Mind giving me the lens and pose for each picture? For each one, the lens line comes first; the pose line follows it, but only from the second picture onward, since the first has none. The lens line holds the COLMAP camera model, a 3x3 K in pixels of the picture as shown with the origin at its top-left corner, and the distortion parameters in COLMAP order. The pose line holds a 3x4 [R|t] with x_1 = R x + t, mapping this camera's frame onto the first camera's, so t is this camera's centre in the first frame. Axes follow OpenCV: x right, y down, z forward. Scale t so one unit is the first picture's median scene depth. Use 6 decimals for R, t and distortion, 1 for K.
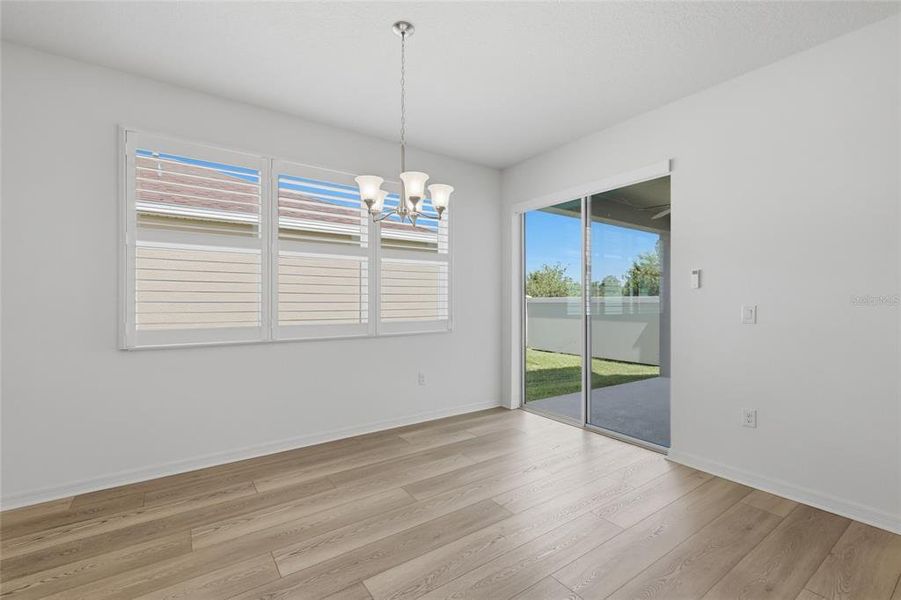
lens RADIAL K [[391.8, 0, 452.2], [0, 391.8, 299.9], [0, 0, 1]] dist [0.001181, -0.000367]
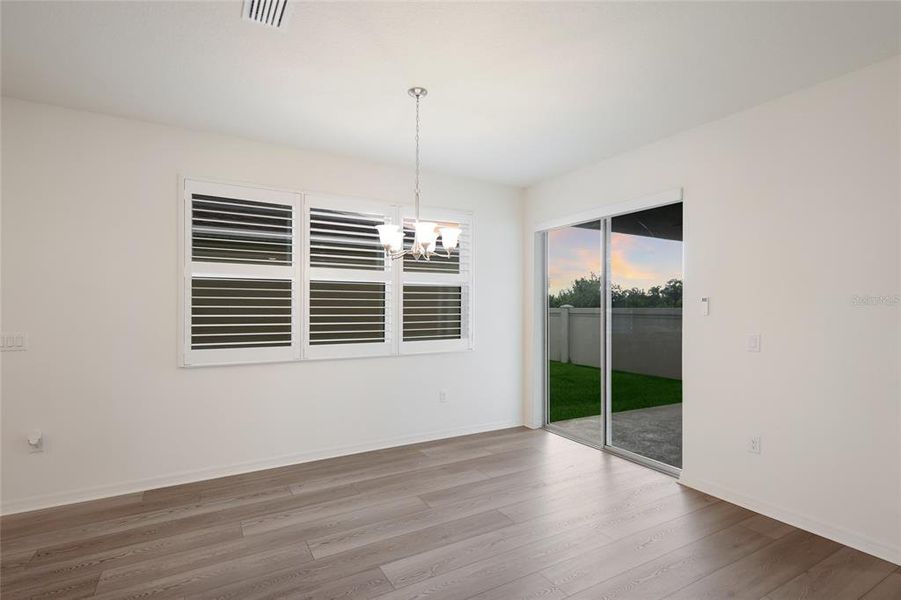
lens RADIAL K [[447.8, 0, 450.5], [0, 447.8, 300.0], [0, 0, 1]] dist [0.004227, 0.001142]
pose [[0.995060, 0.001411, -0.099268, 0.085873], [-0.001856, 0.999989, -0.004388, -0.067899], [0.099261, 0.004551, 0.995051, -0.245749]]
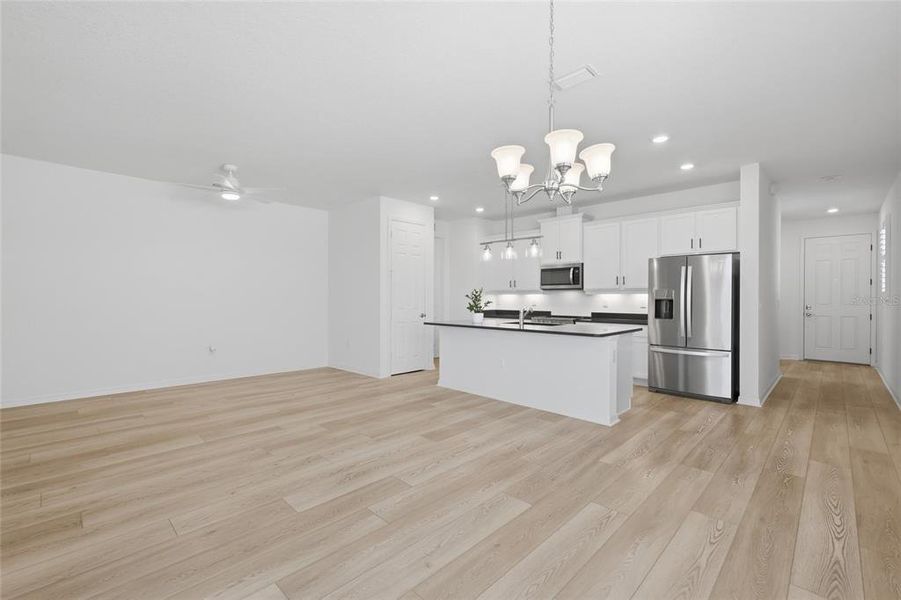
lens RADIAL K [[391.8, 0, 452.2], [0, 391.8, 299.9], [0, 0, 1]] dist [0.001181, -0.000367]
pose [[-0.983641, -0.000422, -0.180141, 0.190339], [-0.002320, 0.999944, 0.010328, 0.001104], [0.180126, 0.010577, -0.983587, 1.515712]]
